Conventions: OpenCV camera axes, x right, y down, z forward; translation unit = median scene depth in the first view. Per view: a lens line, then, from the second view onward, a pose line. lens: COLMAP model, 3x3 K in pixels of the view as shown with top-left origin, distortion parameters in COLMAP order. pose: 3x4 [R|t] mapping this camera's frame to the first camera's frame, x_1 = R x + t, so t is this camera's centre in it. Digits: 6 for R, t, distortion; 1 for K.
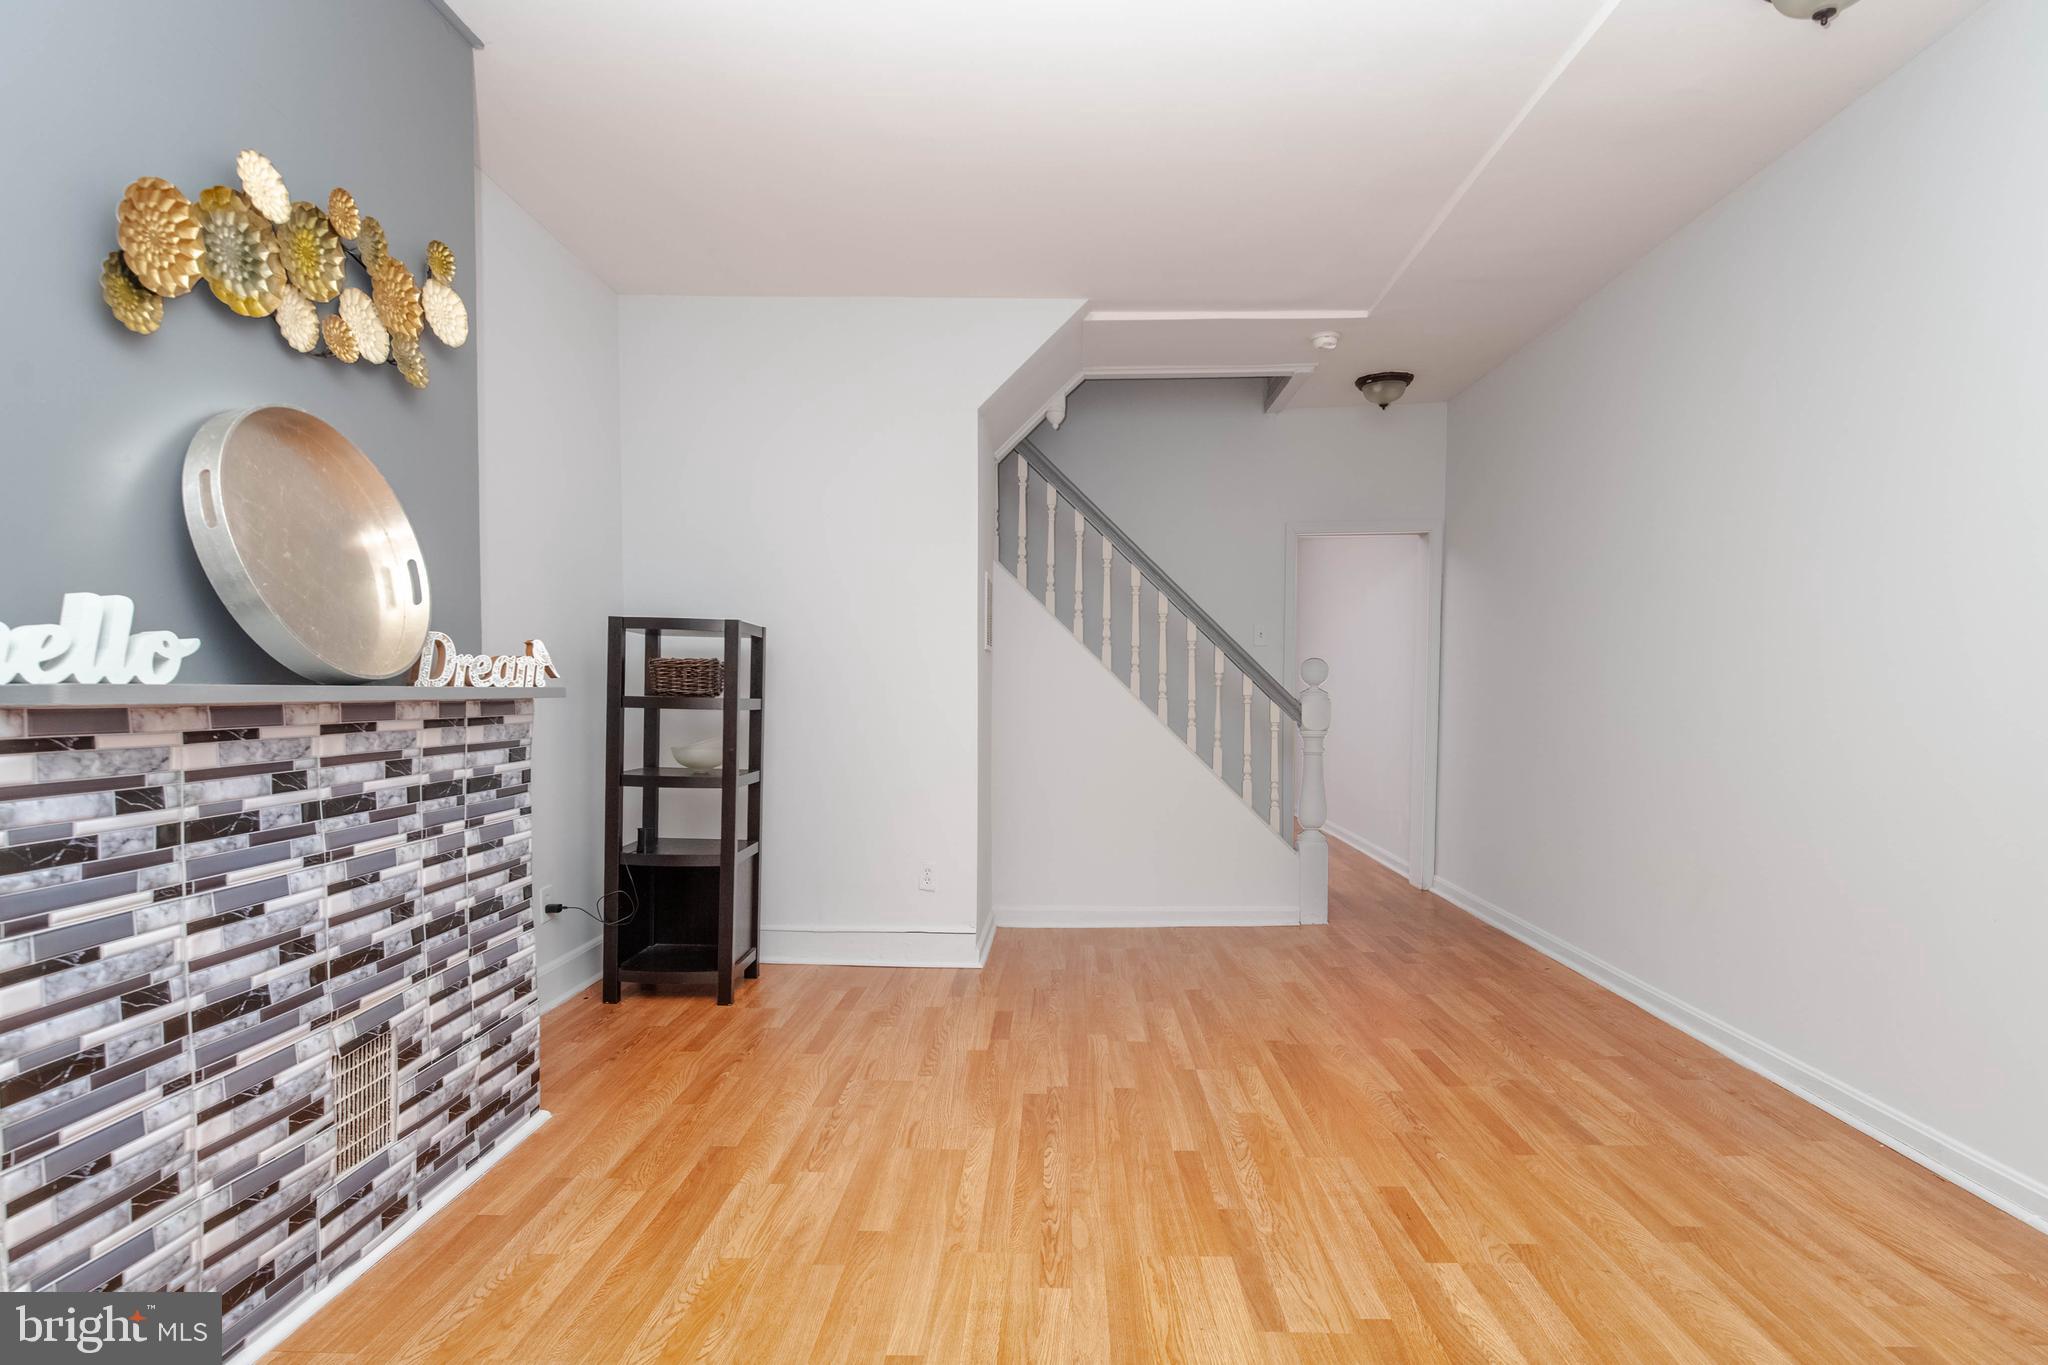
lens RADIAL K [[1028.3, 0, 1061.0], [0, 1028.3, 718.6], [0, 0, 1]] dist [0.007851, -0.010149]
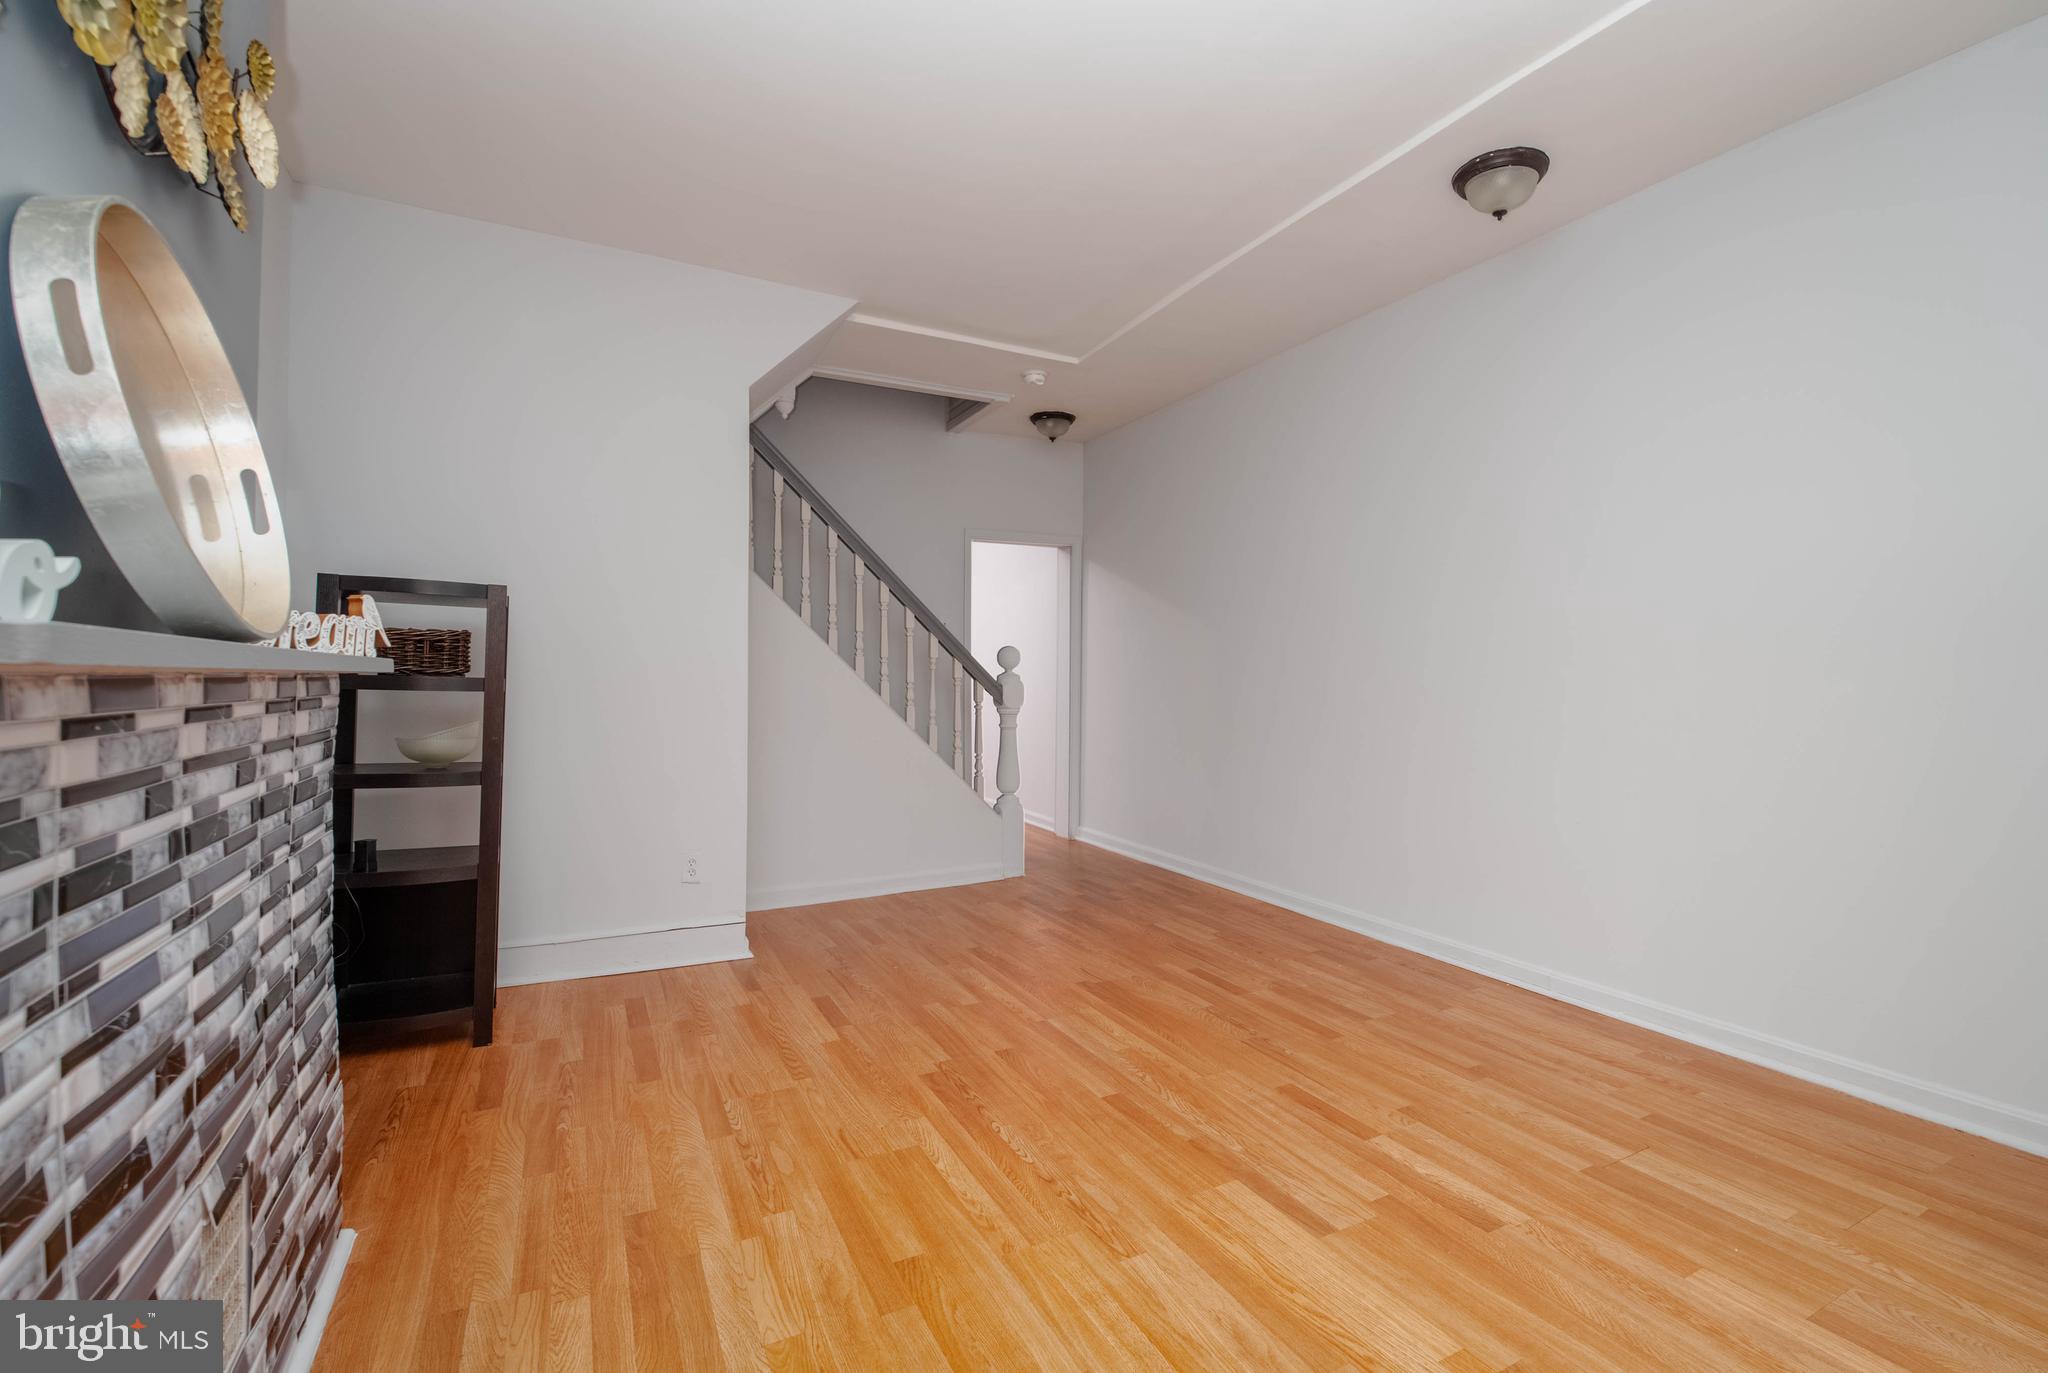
lens RADIAL K [[888.0, 0, 1059.2], [0, 888.0, 669.0], [0, 0, 1]] dist [-0.010147, -0.002961]
pose [[0.875257, 0.007875, 0.483594, -0.393906], [0.010002, 0.999359, -0.034377, 0.004572], [-0.483555, 0.034926, 0.874617, 0.205740]]
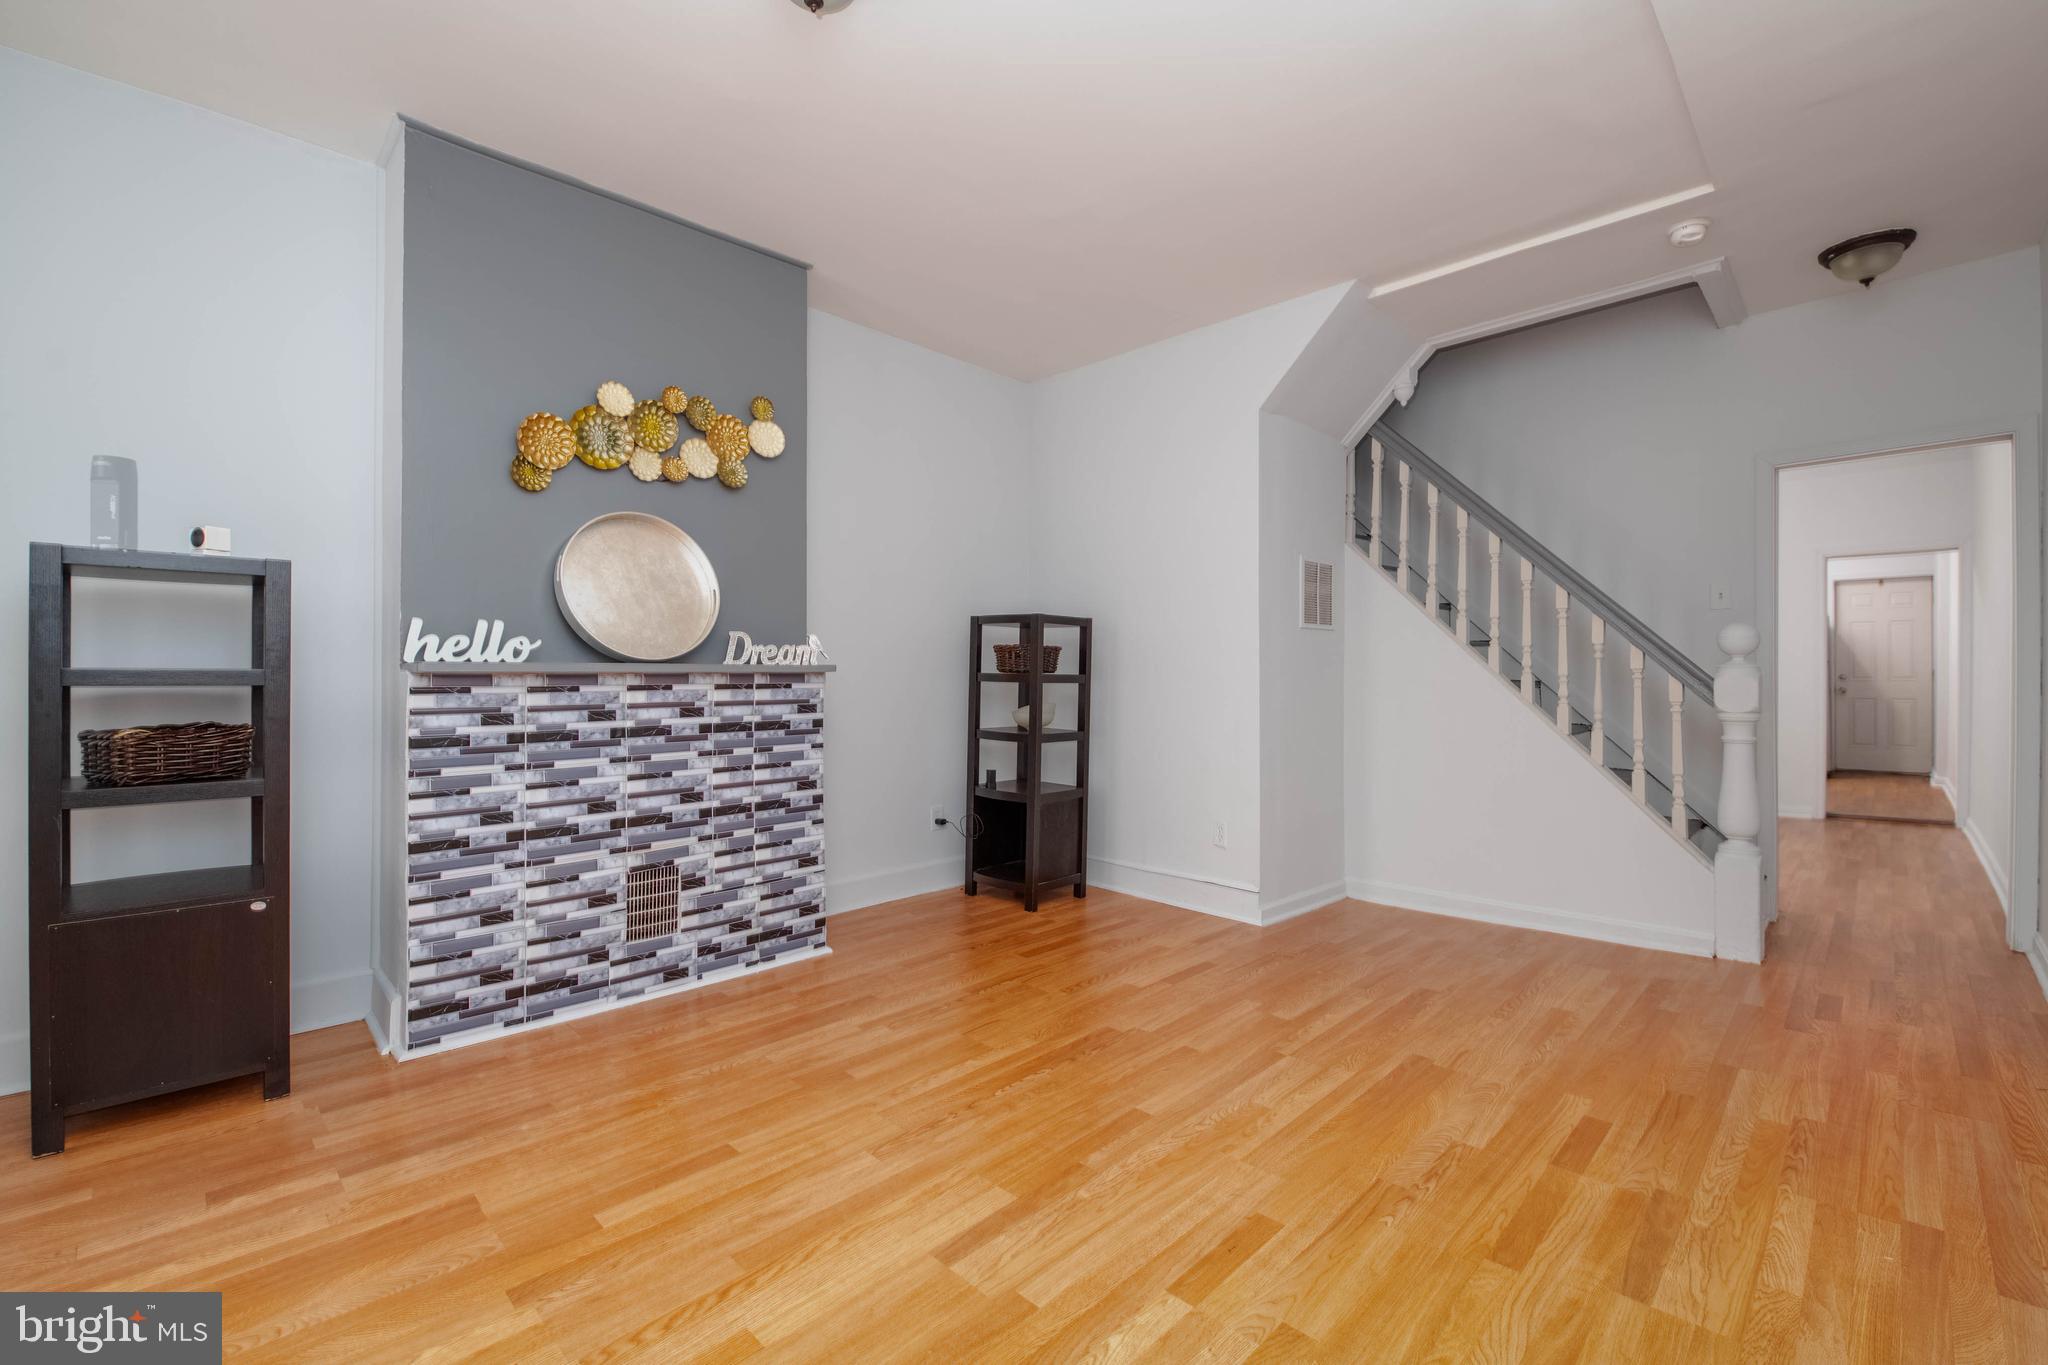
lens RADIAL K [[889.0, 0, 1051.8], [0, 889.0, 659.0], [0, 0, 1]] dist [0.000672, -0.003175]
pose [[0.725219, -0.019253, -0.688249, 0.694804], [-0.012808, 0.999059, -0.041443, 0.011193], [0.688400, 0.038870, 0.724289, 0.295574]]
